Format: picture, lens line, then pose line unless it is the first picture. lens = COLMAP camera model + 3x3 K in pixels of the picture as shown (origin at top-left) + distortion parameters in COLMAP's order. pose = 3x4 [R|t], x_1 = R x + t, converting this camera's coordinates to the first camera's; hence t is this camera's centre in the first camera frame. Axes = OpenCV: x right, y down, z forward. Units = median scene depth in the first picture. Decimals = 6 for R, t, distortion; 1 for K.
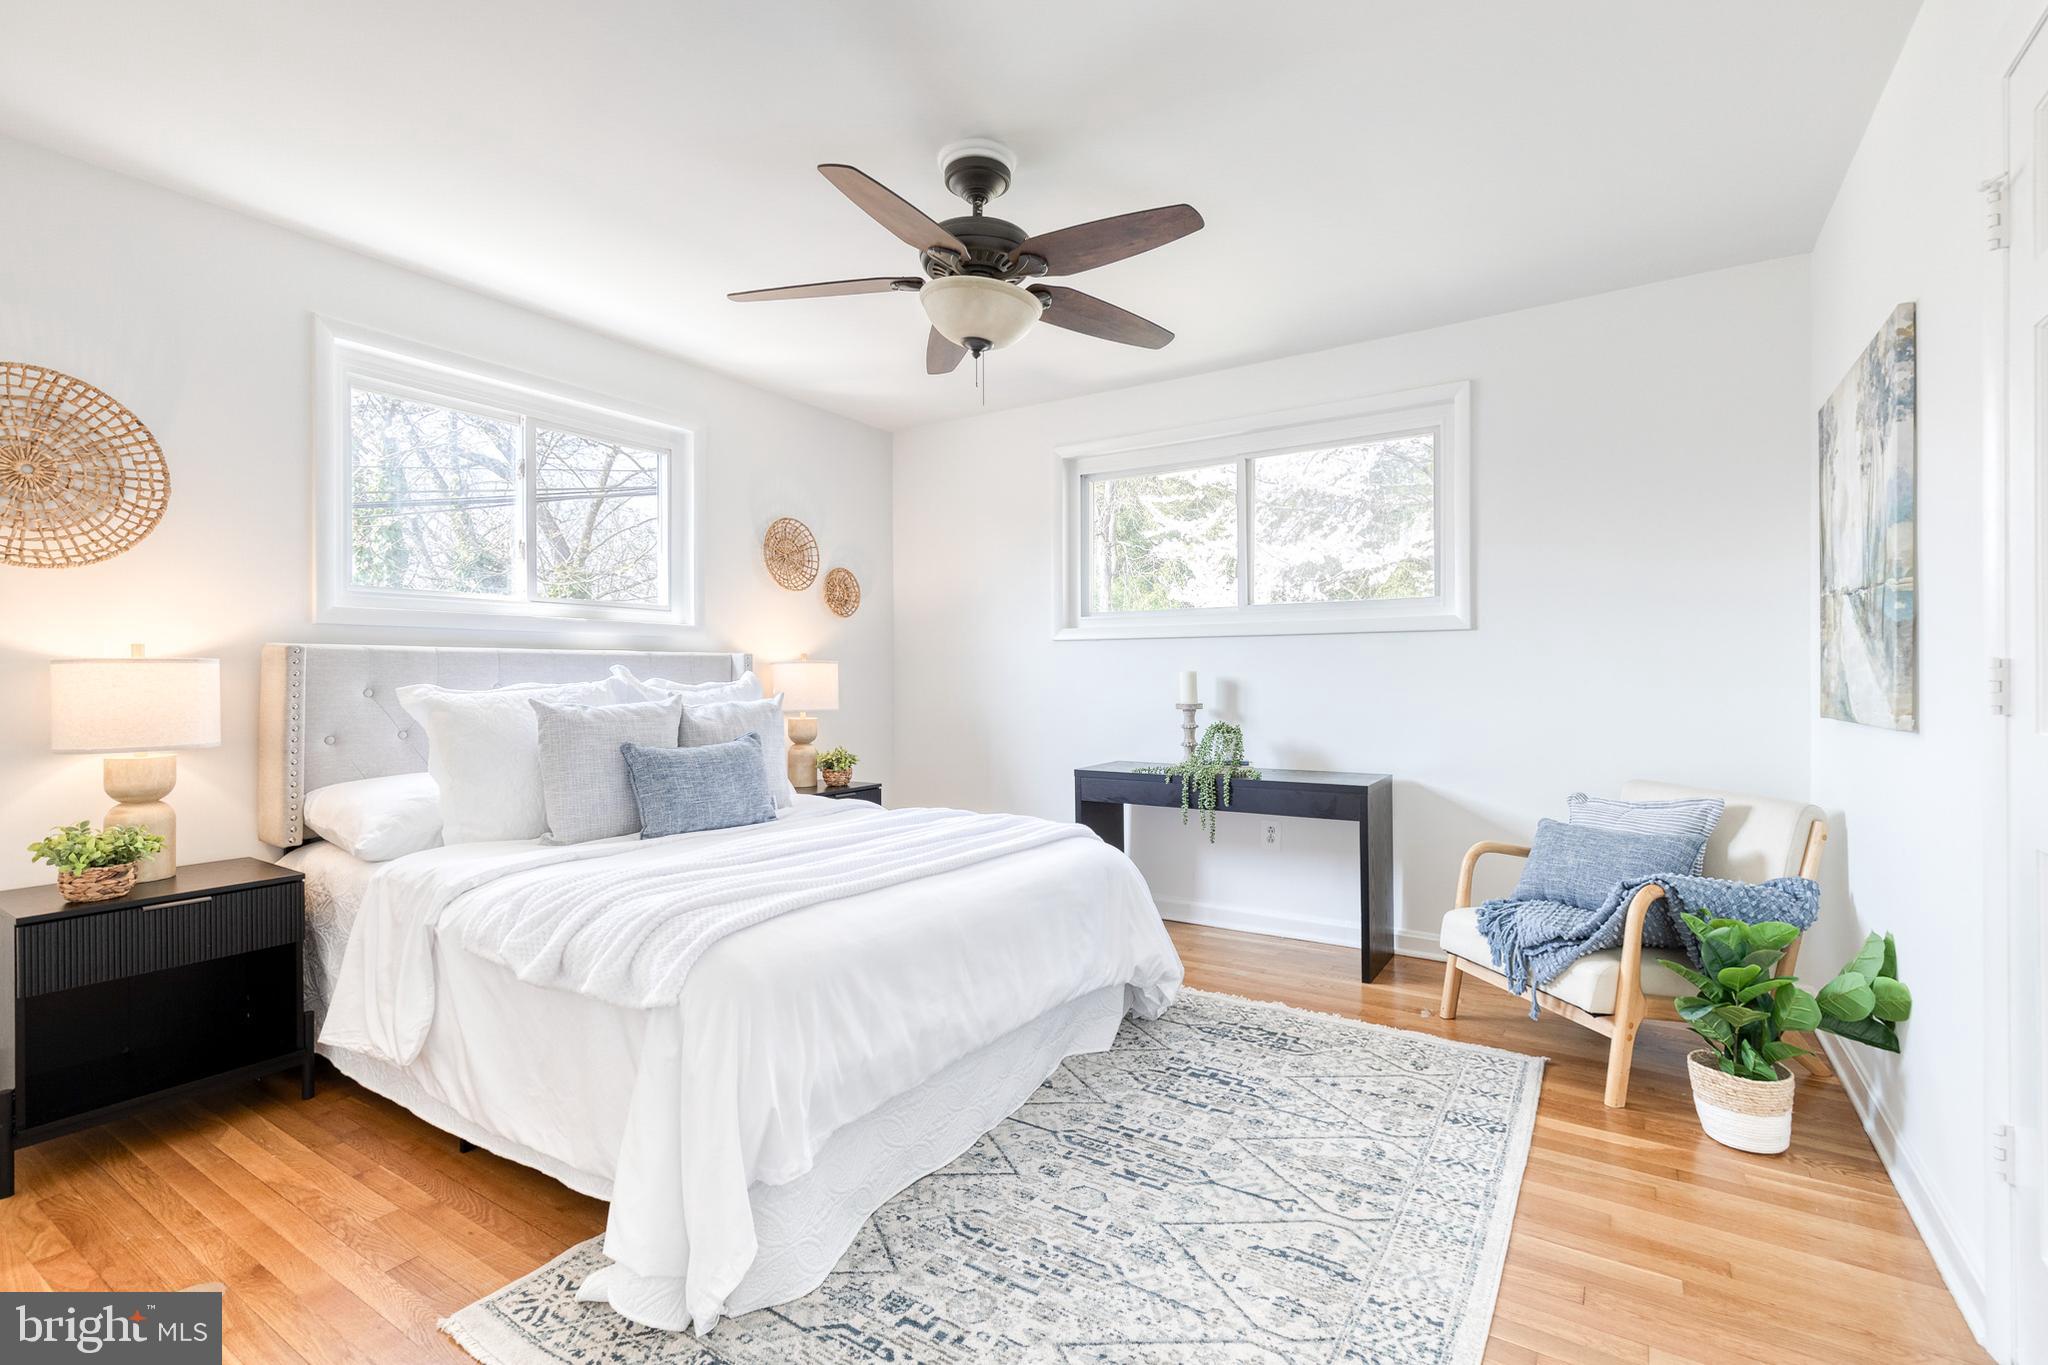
lens RADIAL K [[923.1, 0, 1031.3], [0, 923.1, 689.8], [0, 0, 1]] dist [0.011234, -0.003421]
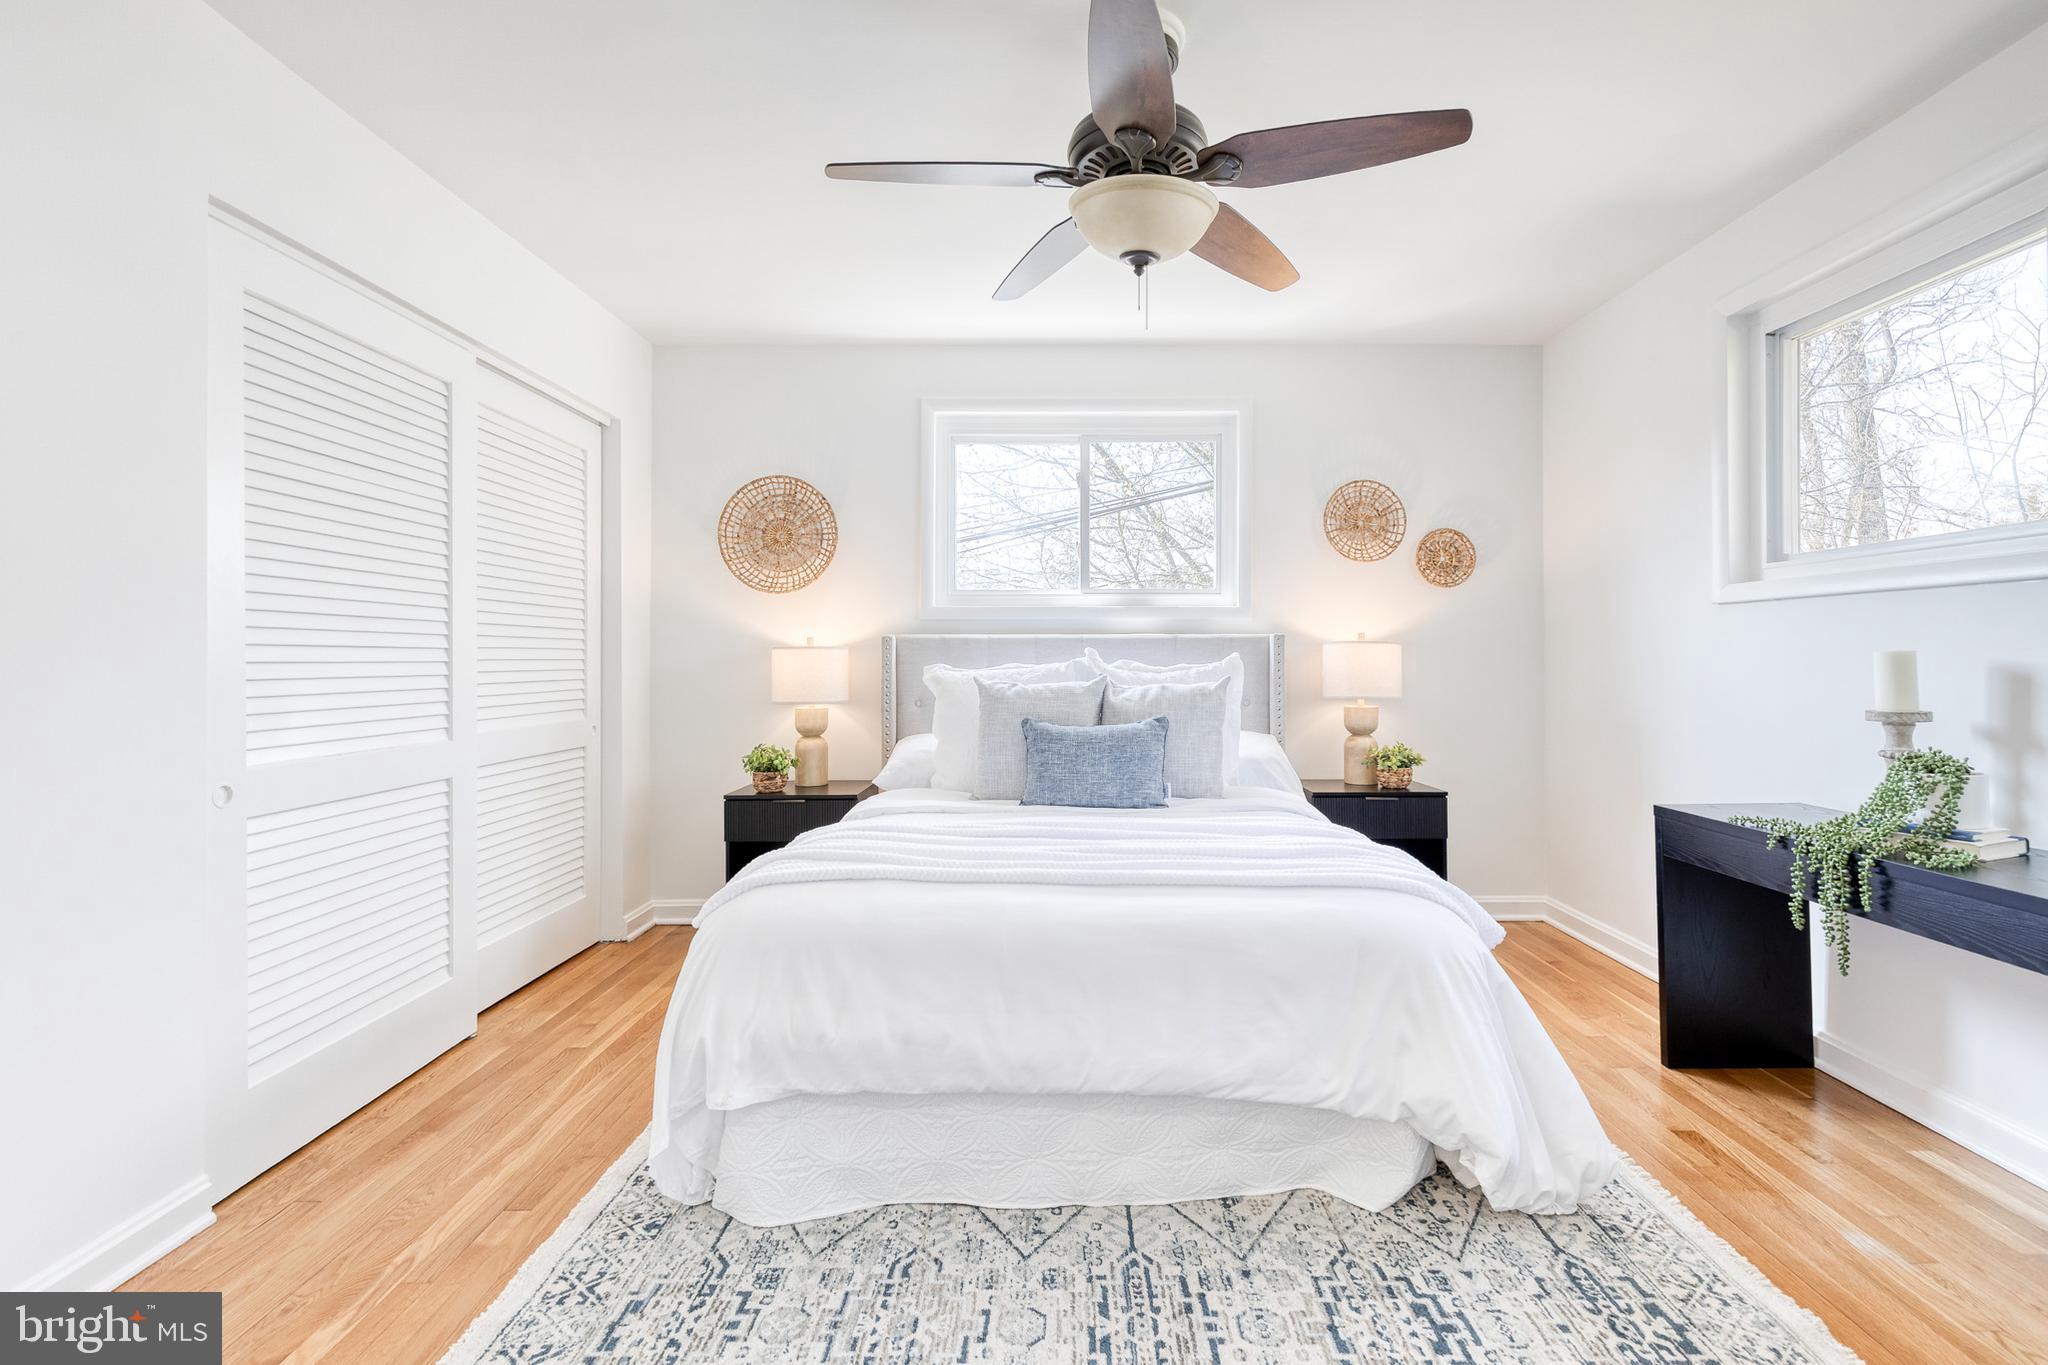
lens RADIAL K [[923.1, 0, 1032.8], [0, 923.1, 663.6], [0, 0, 1]] dist [0.011234, -0.003421]
pose [[0.535834, 0.006829, -0.844296, 0.526634], [-0.013175, 0.999913, -0.000274, -0.007997], [0.844221, 0.011270, 0.535877, 0.424858]]
